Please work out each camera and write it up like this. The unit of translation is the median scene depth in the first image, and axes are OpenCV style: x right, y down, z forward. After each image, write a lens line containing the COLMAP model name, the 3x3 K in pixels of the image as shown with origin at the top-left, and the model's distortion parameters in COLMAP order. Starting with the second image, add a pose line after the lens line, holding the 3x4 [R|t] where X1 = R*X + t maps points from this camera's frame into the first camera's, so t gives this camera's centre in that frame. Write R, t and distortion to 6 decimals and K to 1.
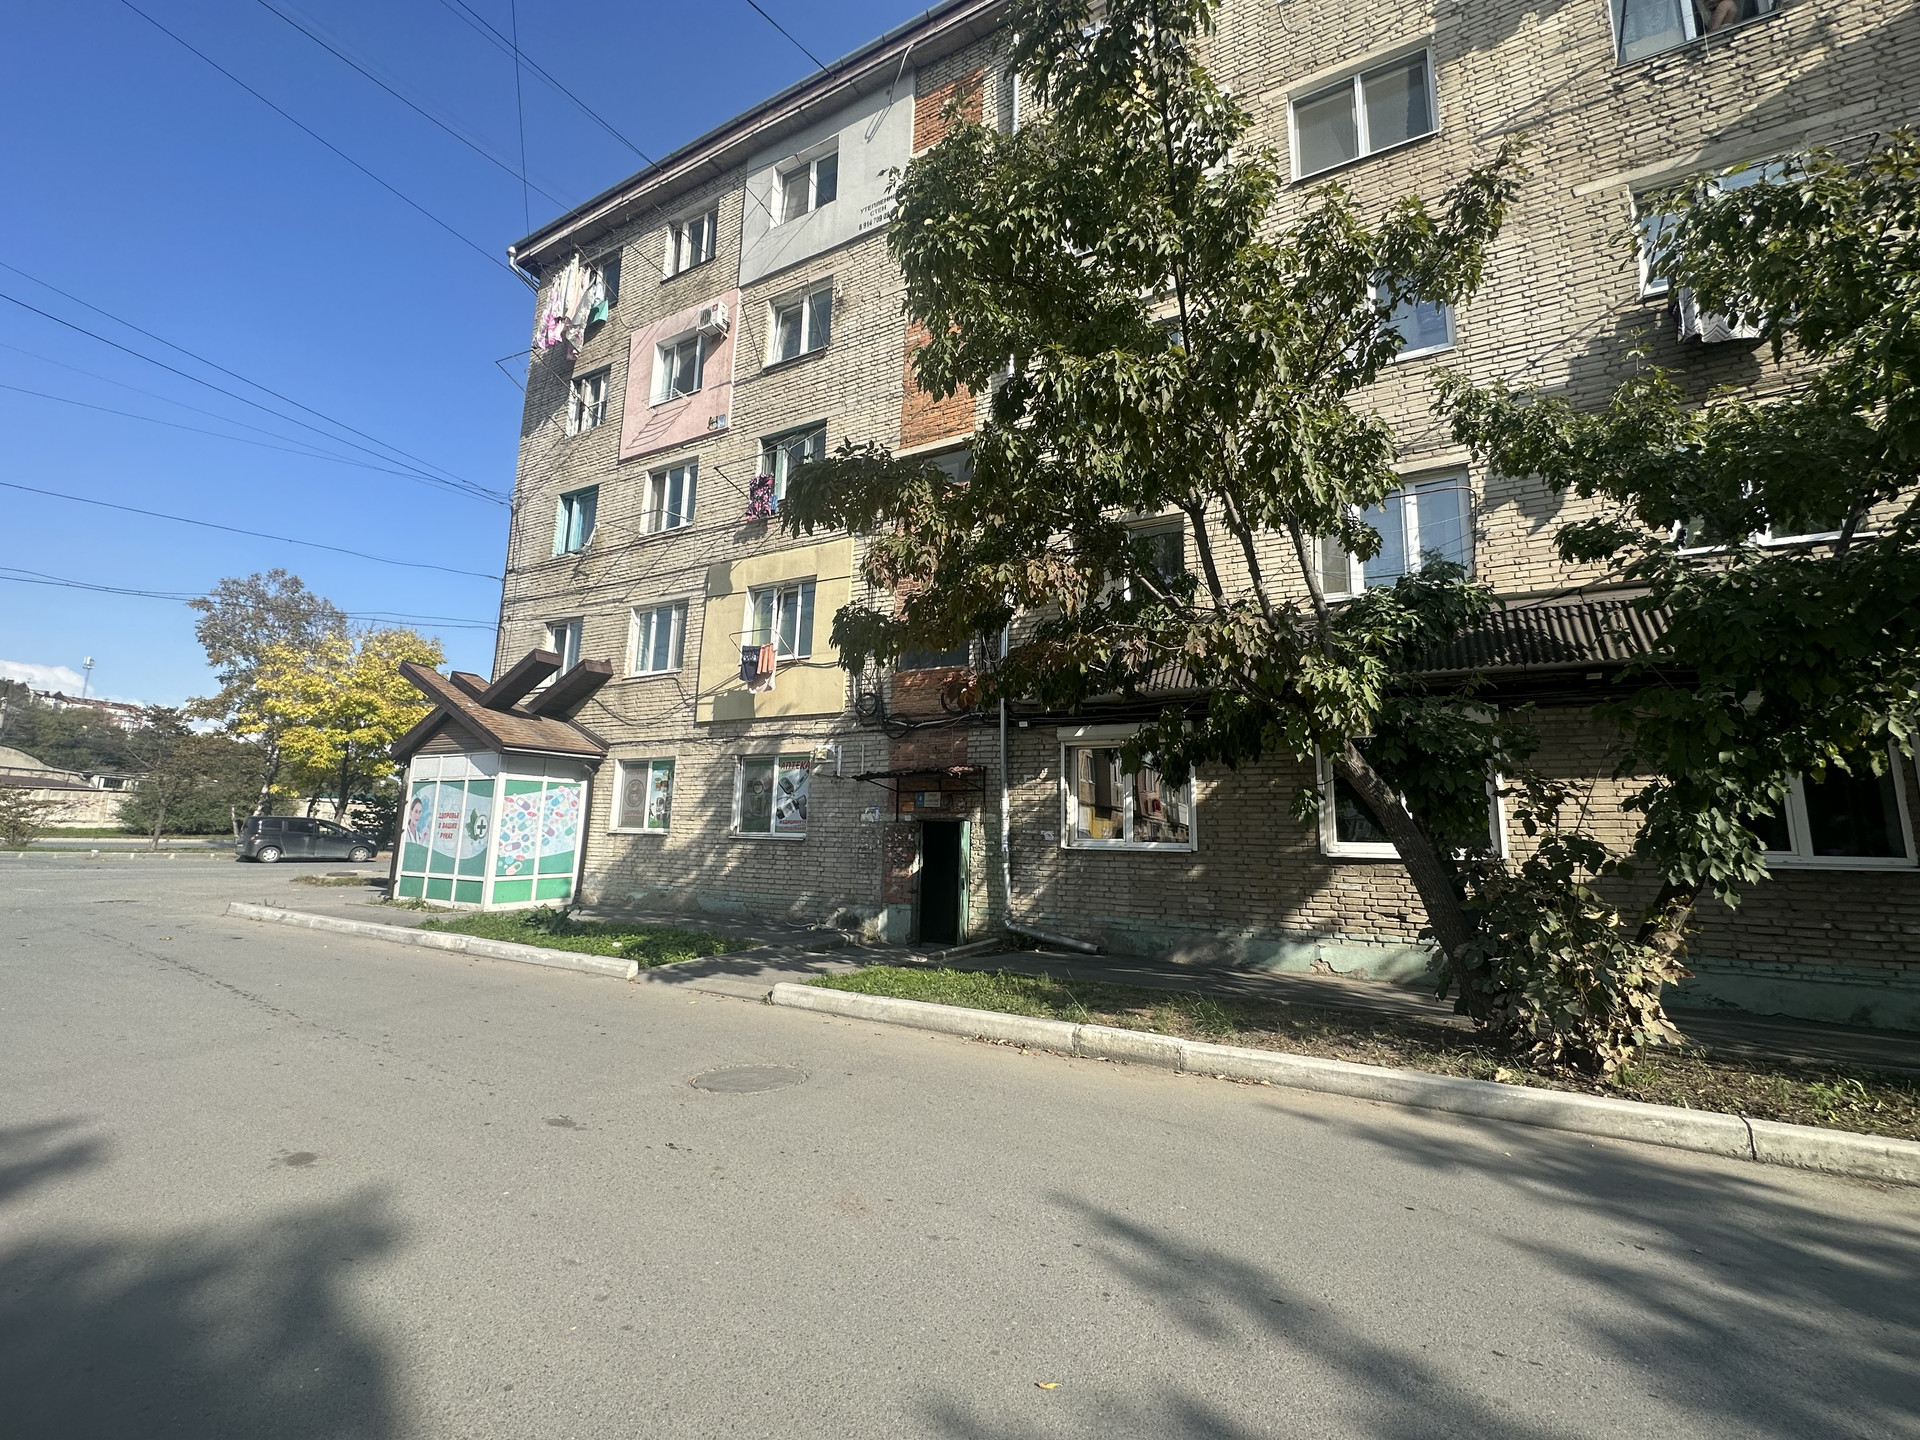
lens RADIAL K [[766.3, 0, 960.7], [0, 766.3, 720.2], [0, 0, 1]] dist [-0.003332, 0.000684]
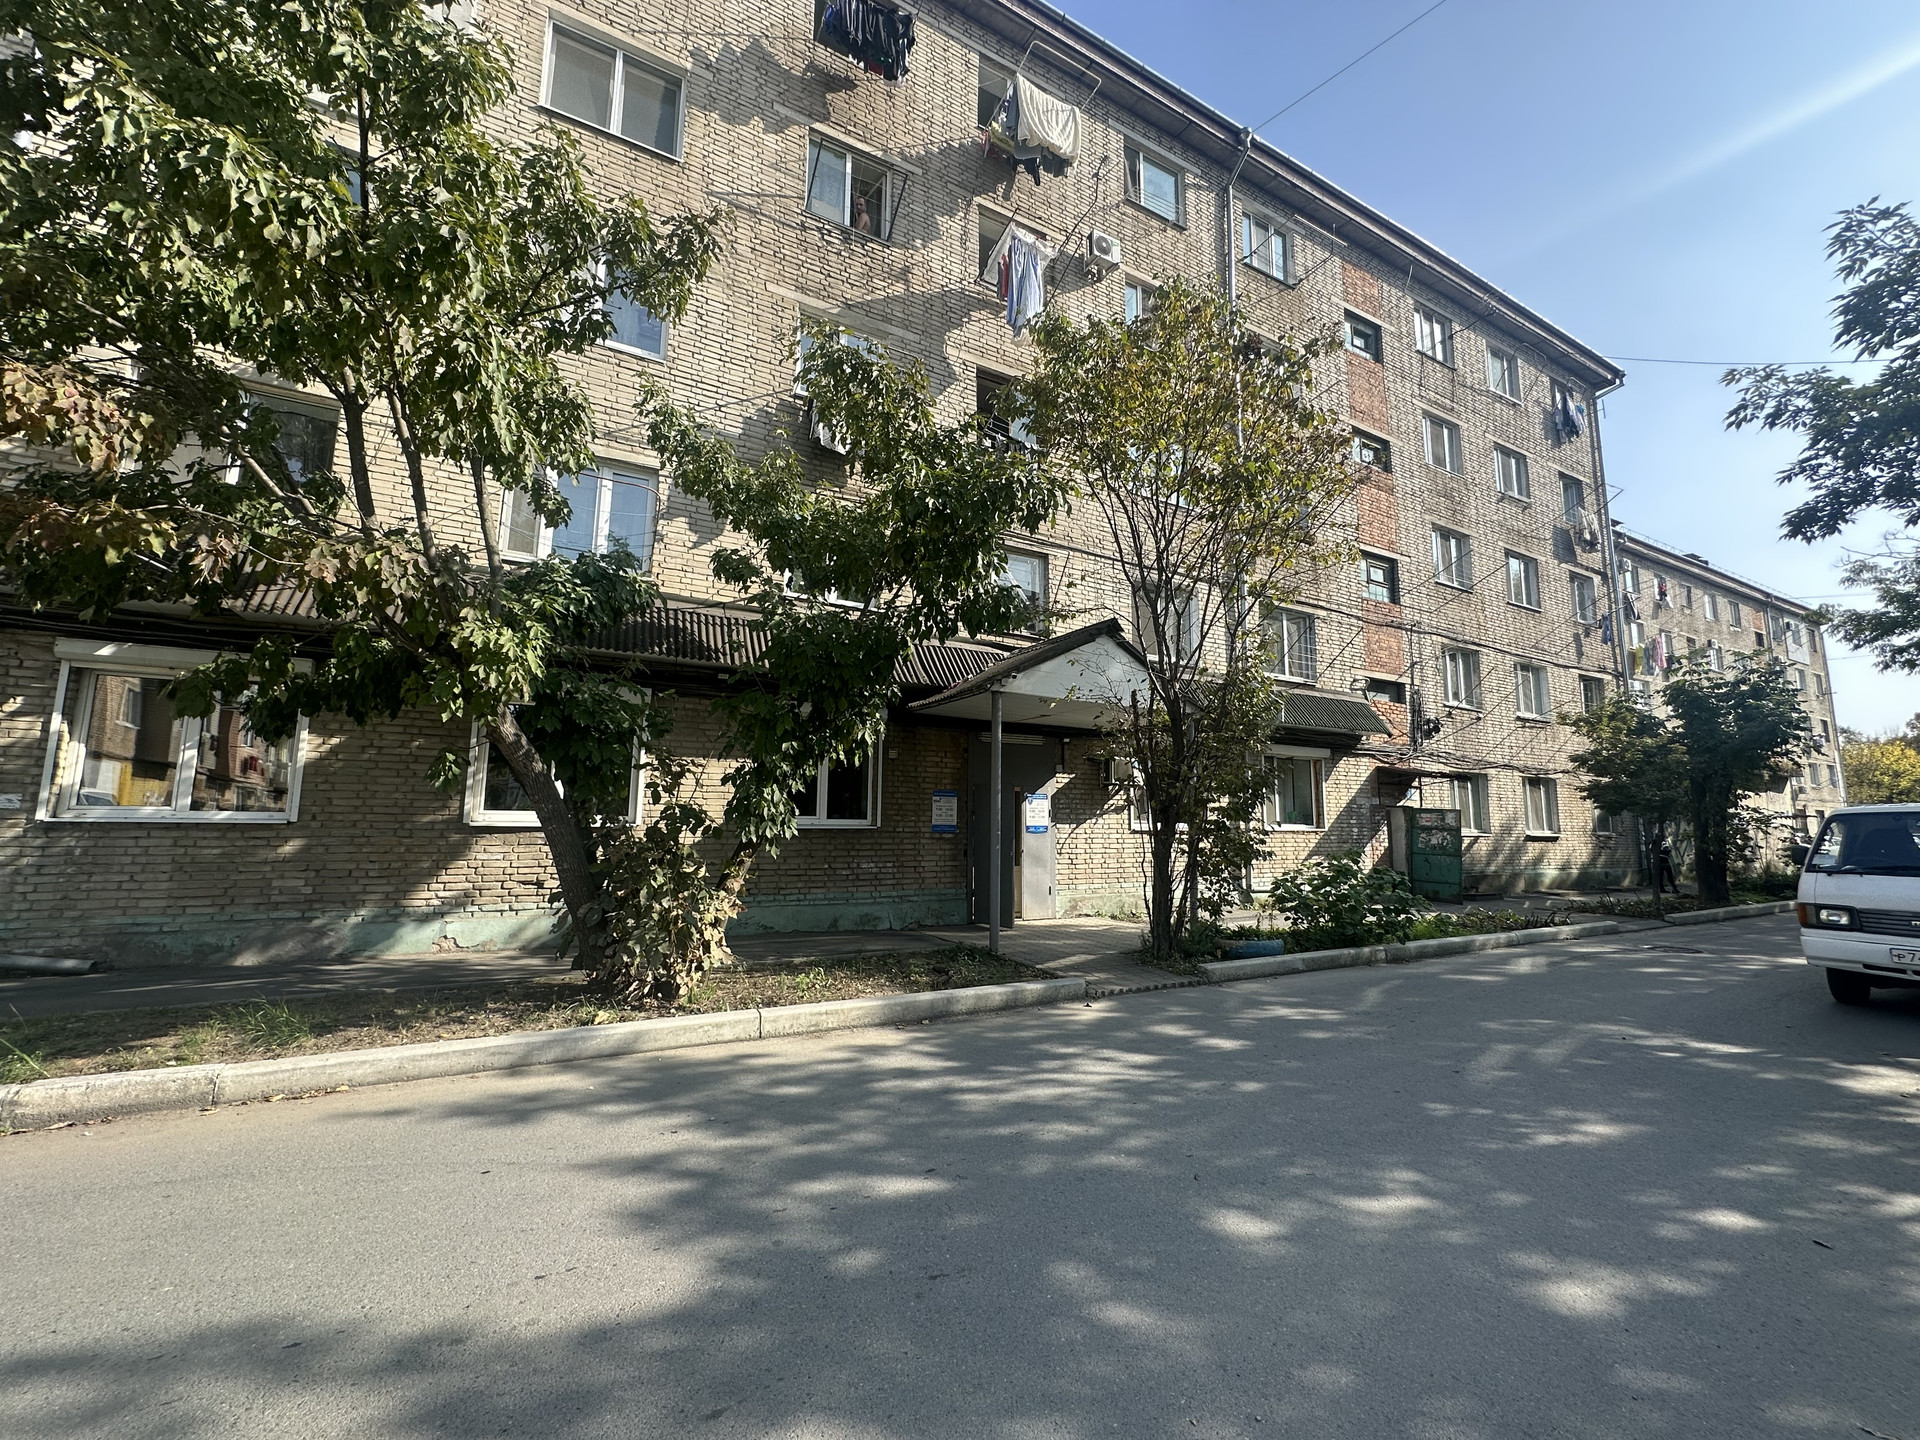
lens RADIAL K [[766.3, 0, 959.6], [0, 766.3, 720.1], [0, 0, 1]] dist [-0.003332, 0.000684]
pose [[0.547884, 0.095457, 0.831090, 0.023424], [-0.128164, 0.991318, -0.029370, 0.000009], [-0.826678, -0.090424, 0.555362, -0.010943]]
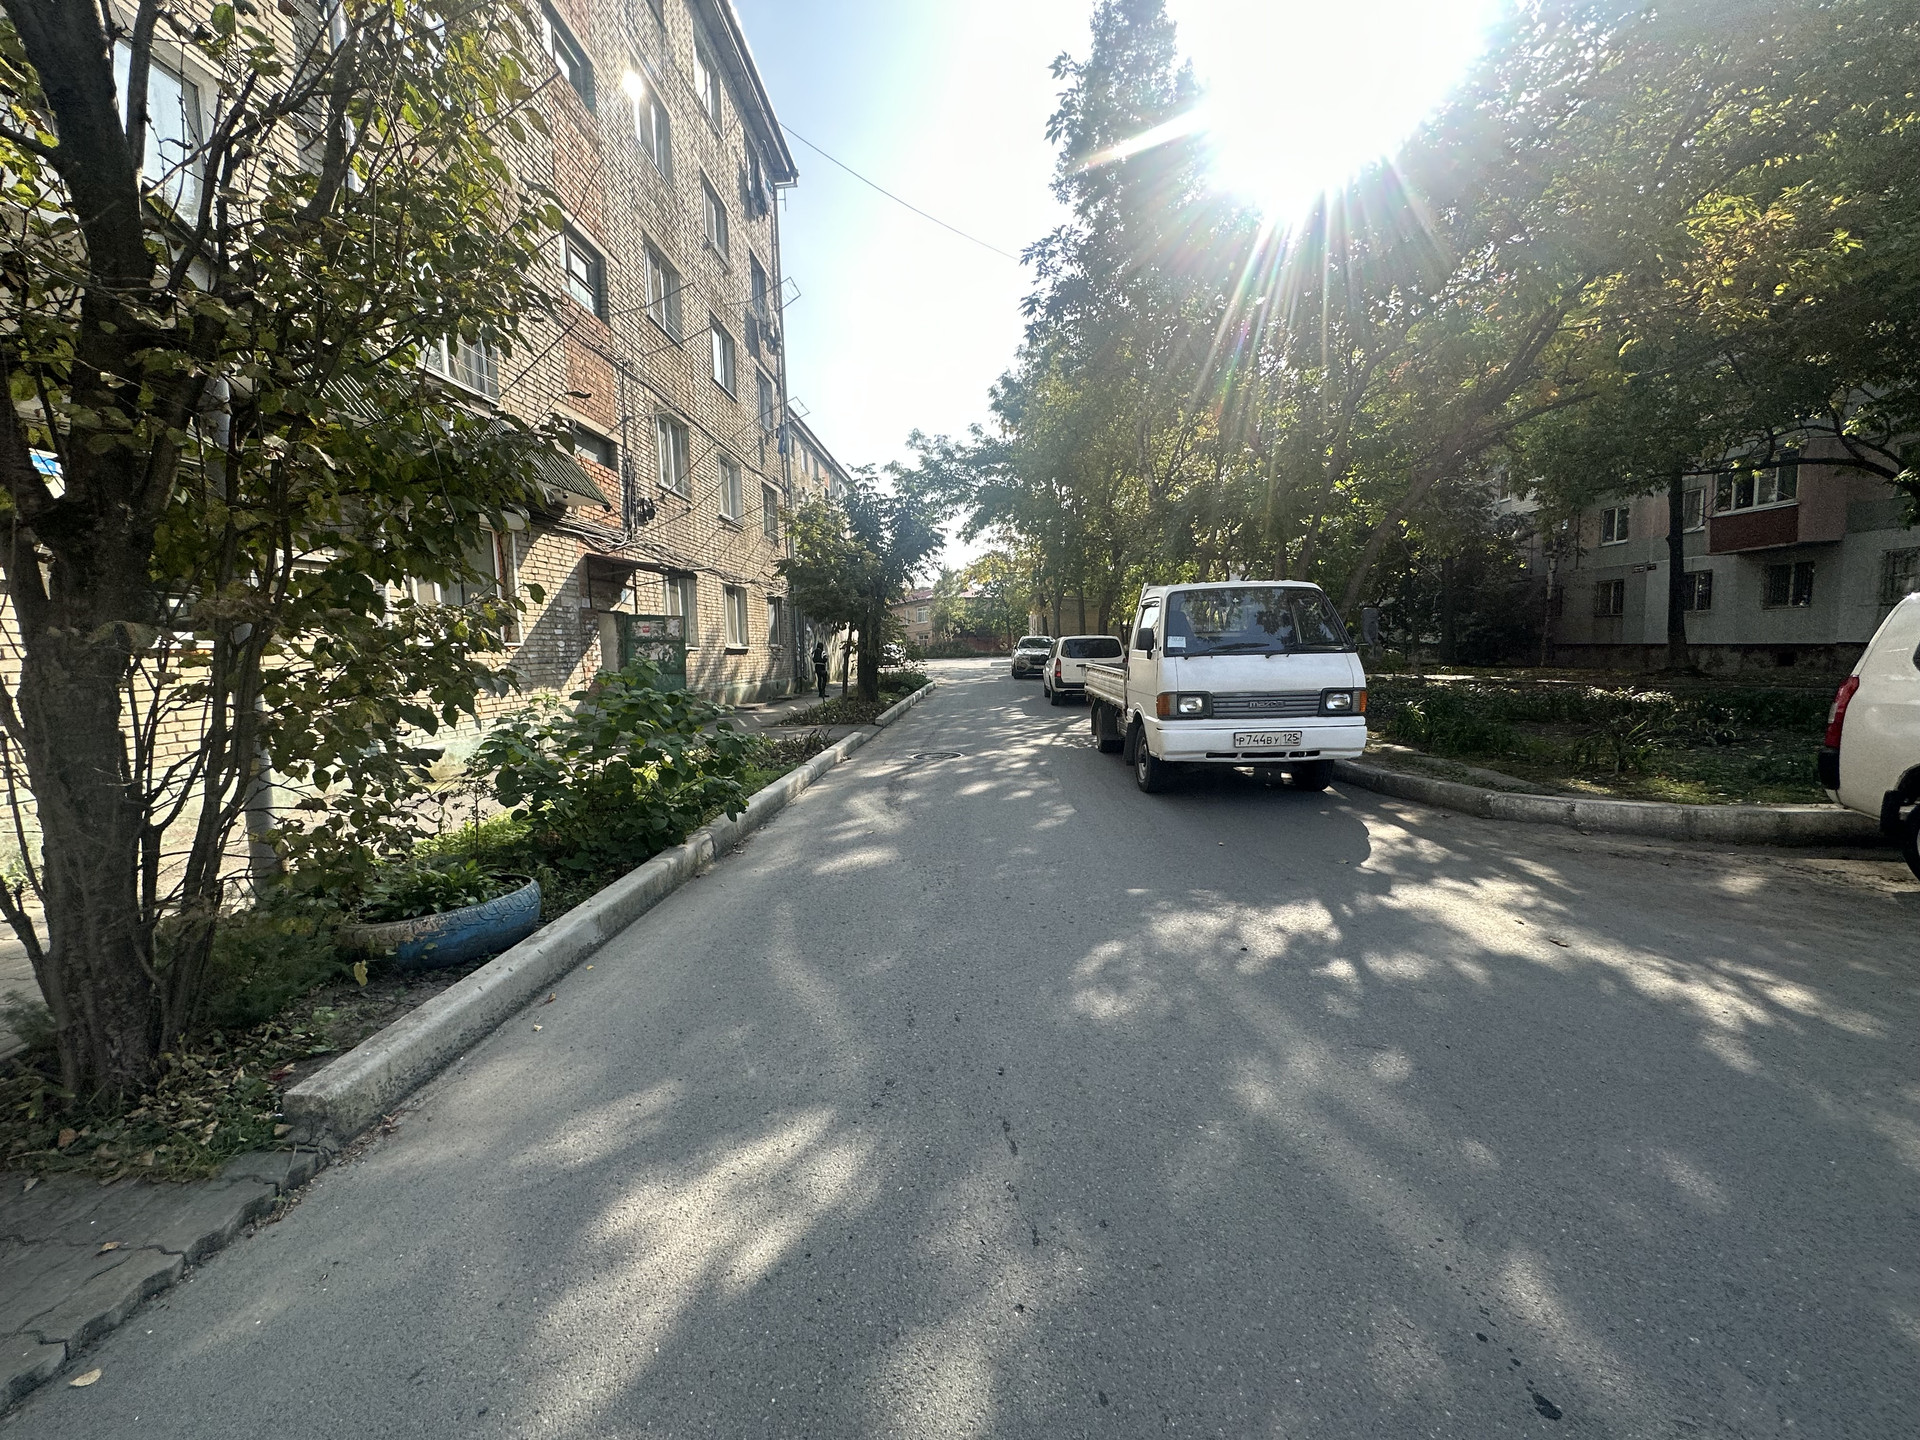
lens RADIAL K [[766.3, 0, 967.4], [0, 766.3, 716.2], [0, 0, 1]] dist [-0.003332, 0.000684]
pose [[-0.444114, -0.093094, 0.891121, 0.638037], [-0.120615, 0.991746, 0.043494, 0.064943], [-0.887815, -0.088167, -0.451677, 0.155999]]
